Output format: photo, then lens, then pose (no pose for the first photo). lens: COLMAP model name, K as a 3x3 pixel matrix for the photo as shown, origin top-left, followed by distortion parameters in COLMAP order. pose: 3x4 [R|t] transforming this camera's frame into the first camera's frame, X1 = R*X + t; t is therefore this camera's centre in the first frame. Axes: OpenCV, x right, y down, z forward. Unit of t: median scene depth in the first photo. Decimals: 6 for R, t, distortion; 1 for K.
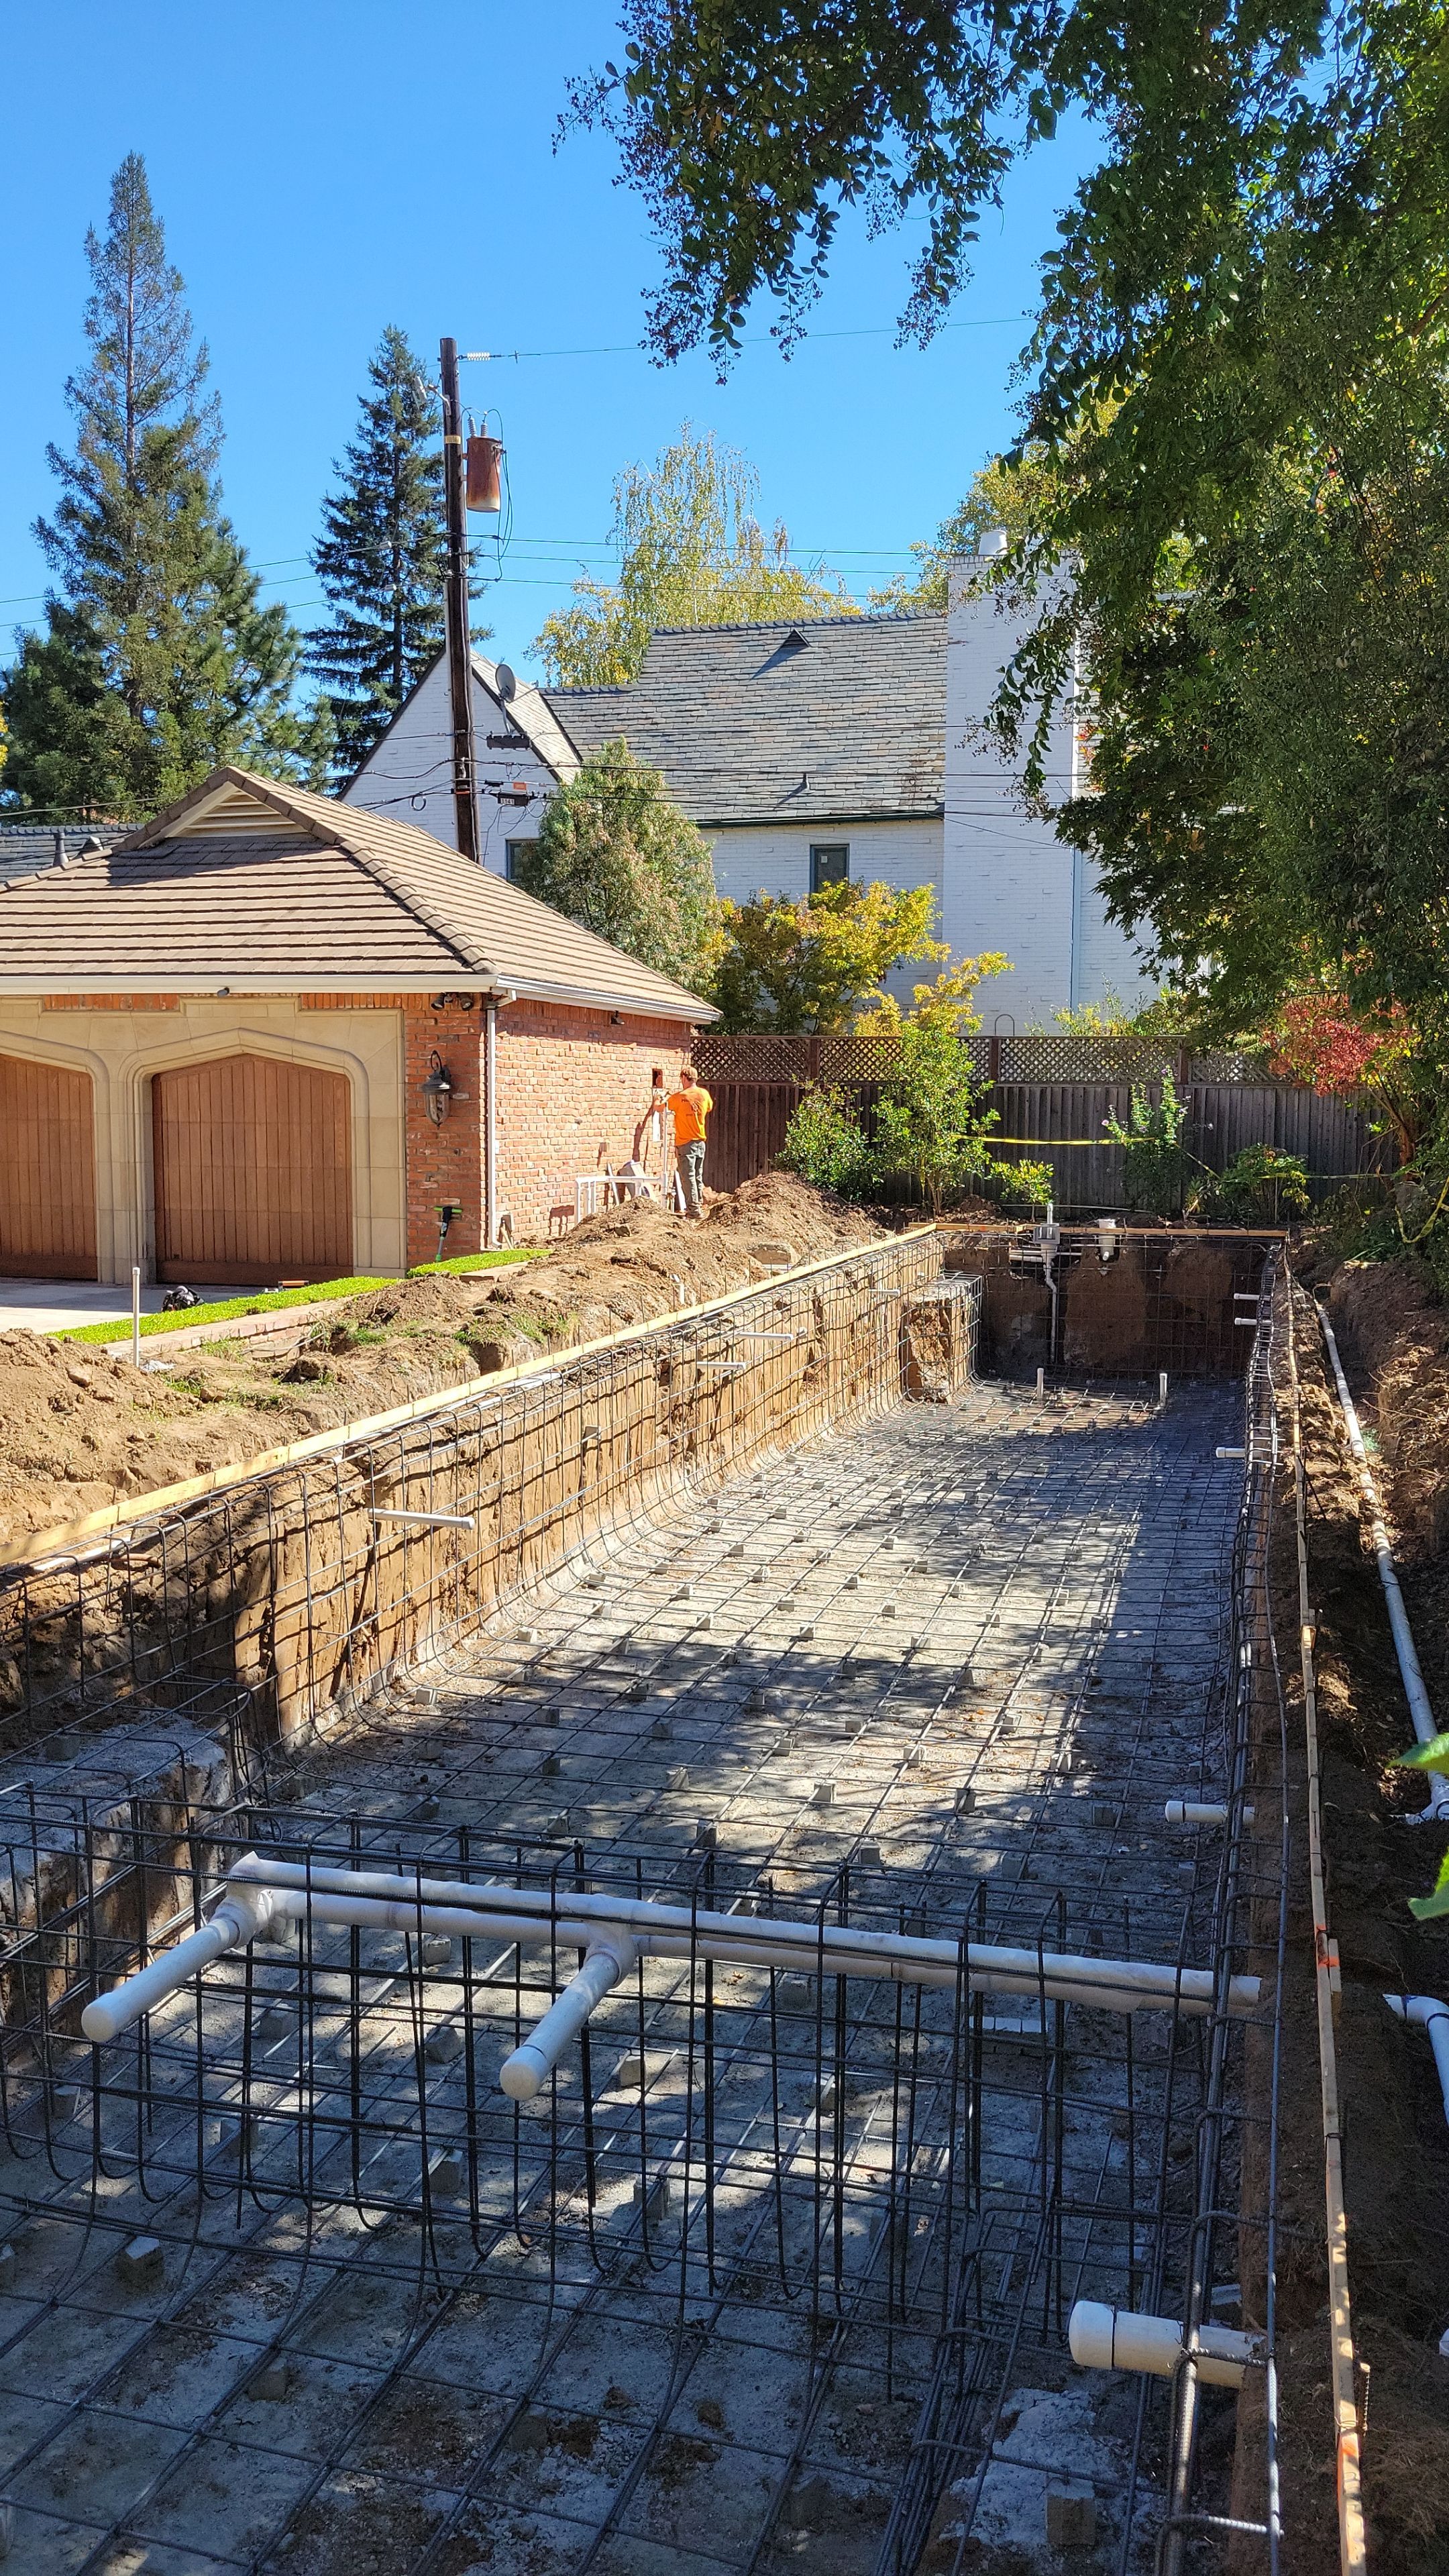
lens RADIAL K [[1906.3, 0, 723.2], [0, 1906.3, 1286.7], [0, 0, 1]] dist [0.031364, -0.000144]
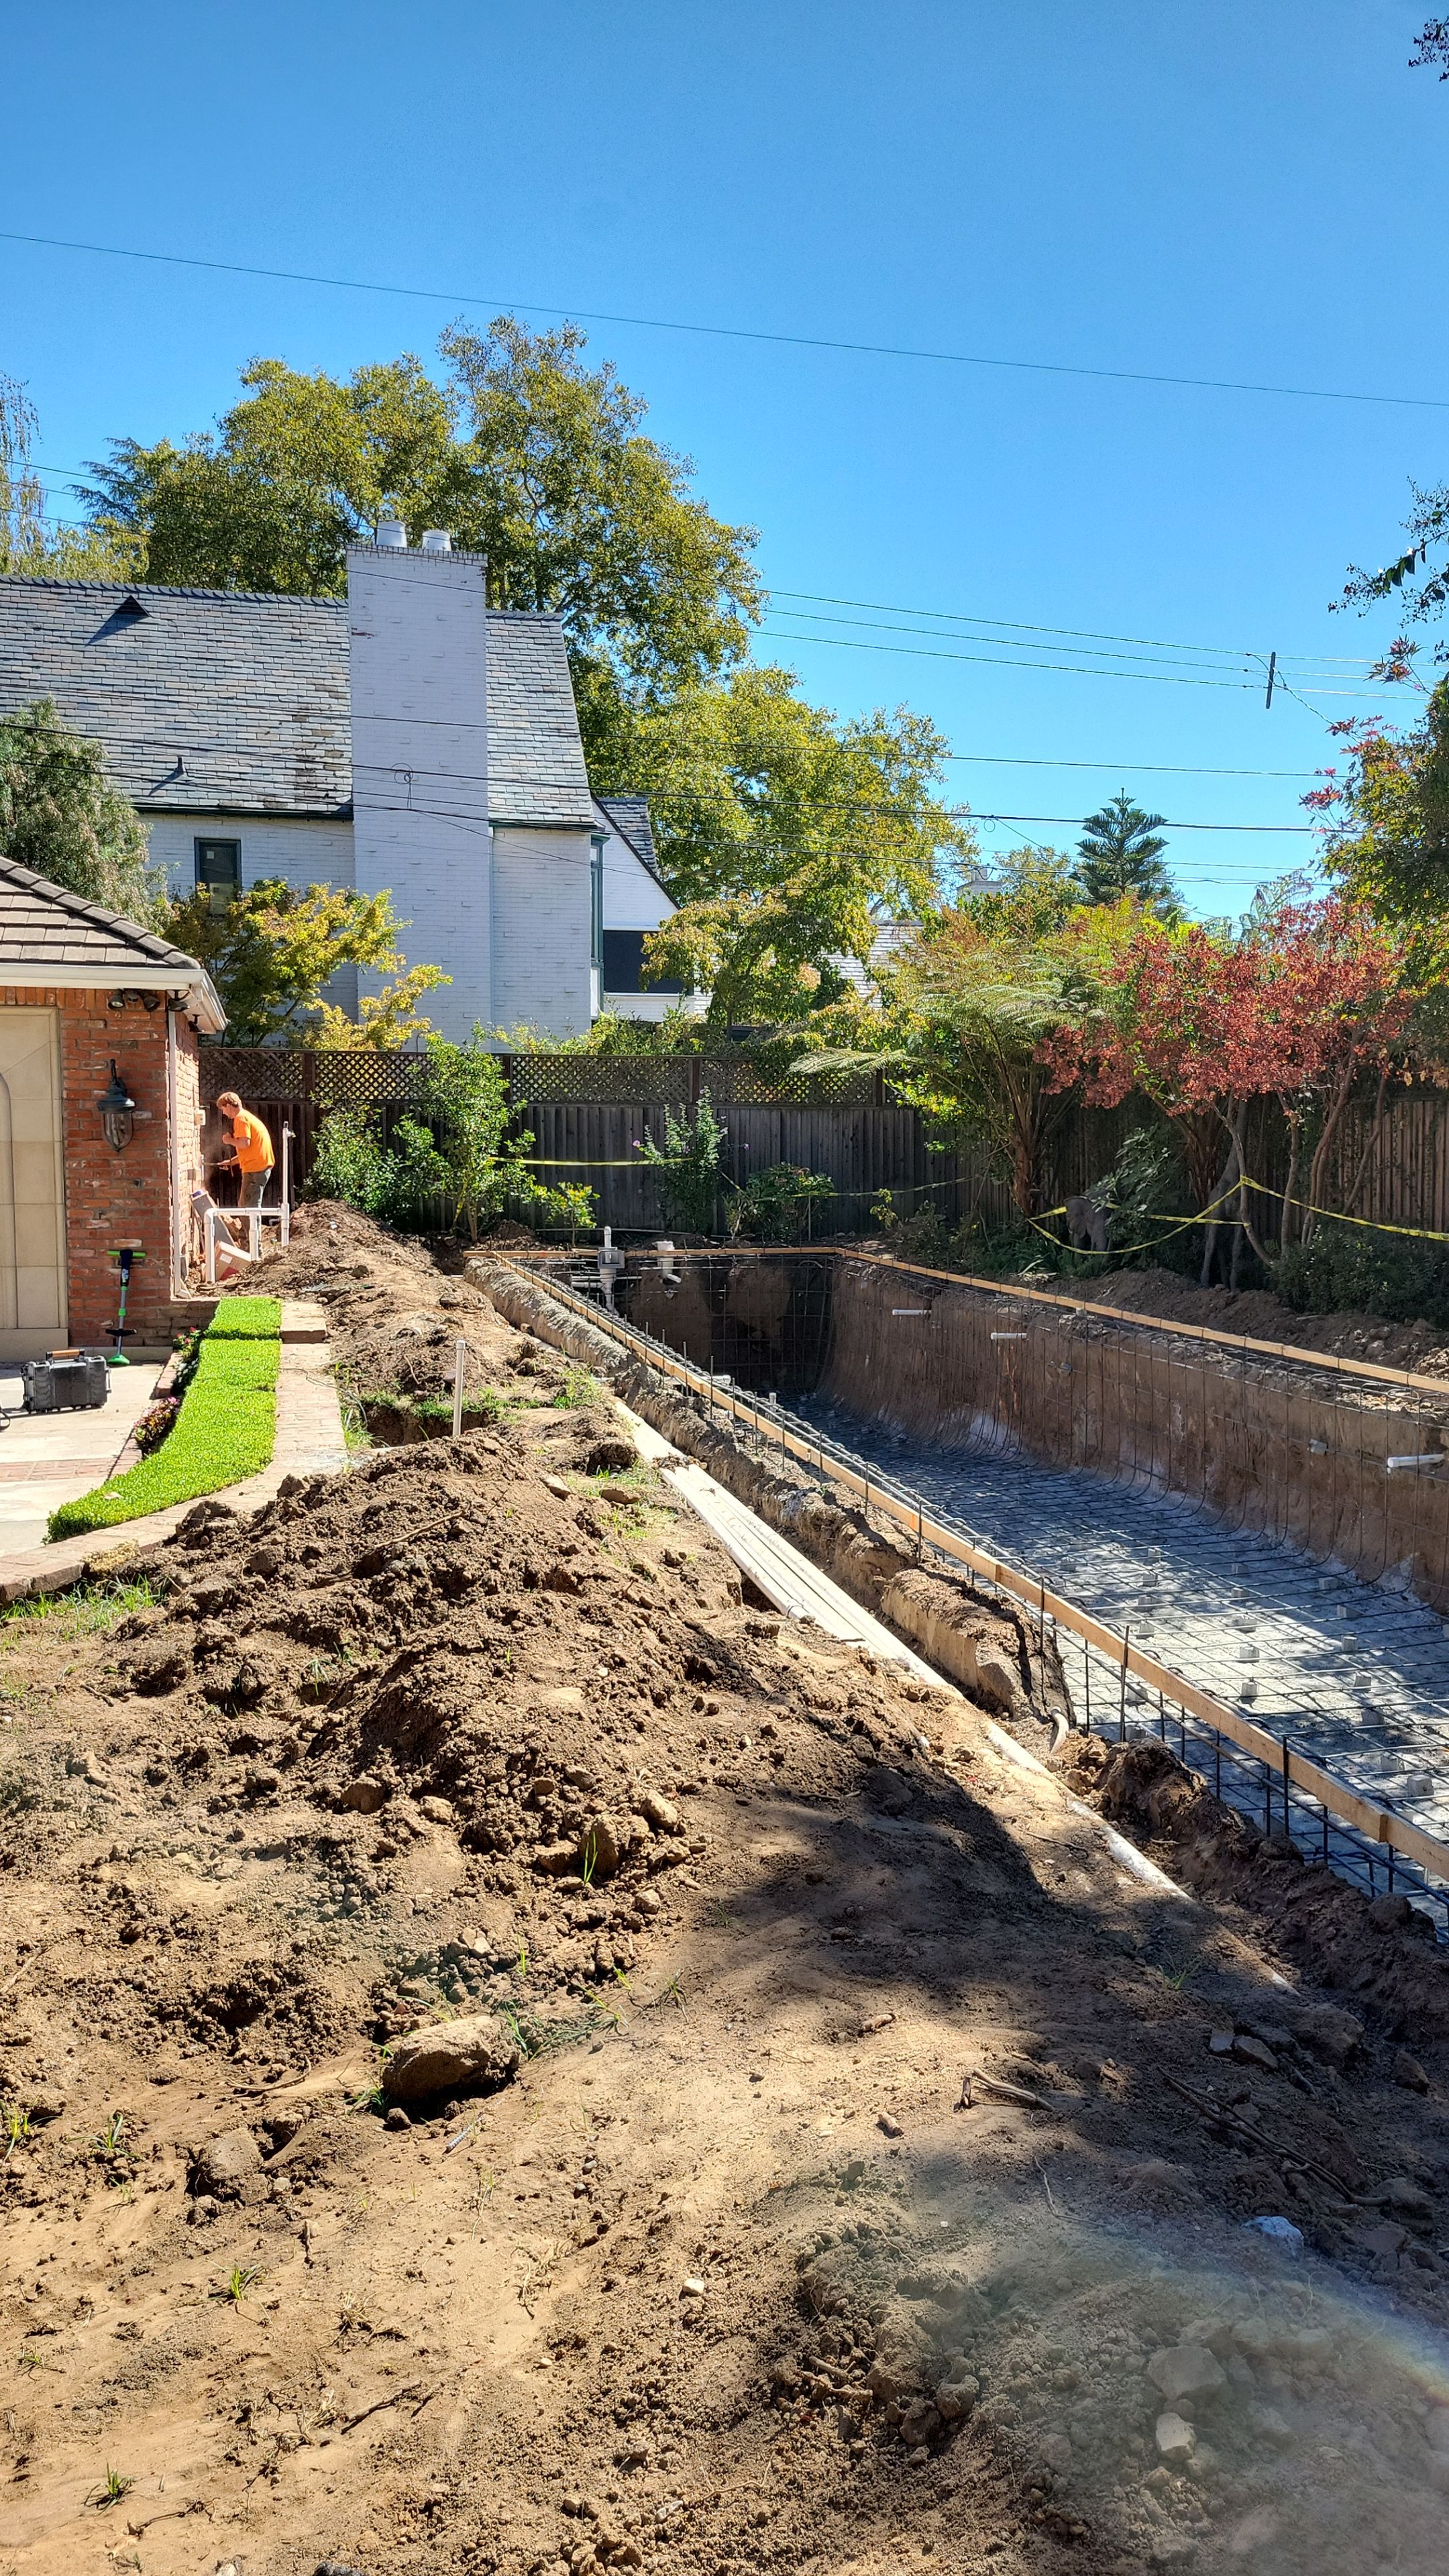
lens RADIAL K [[1906.3, 0, 727.5], [0, 1906.3, 1290.5], [0, 0, 1]] dist [0.031364, -0.000144]
pose [[0.871103, -0.043432, 0.489176, -0.249962], [0.047550, 0.998861, 0.004009, -0.012034], [-0.488793, 0.019768, 0.872176, 0.122251]]
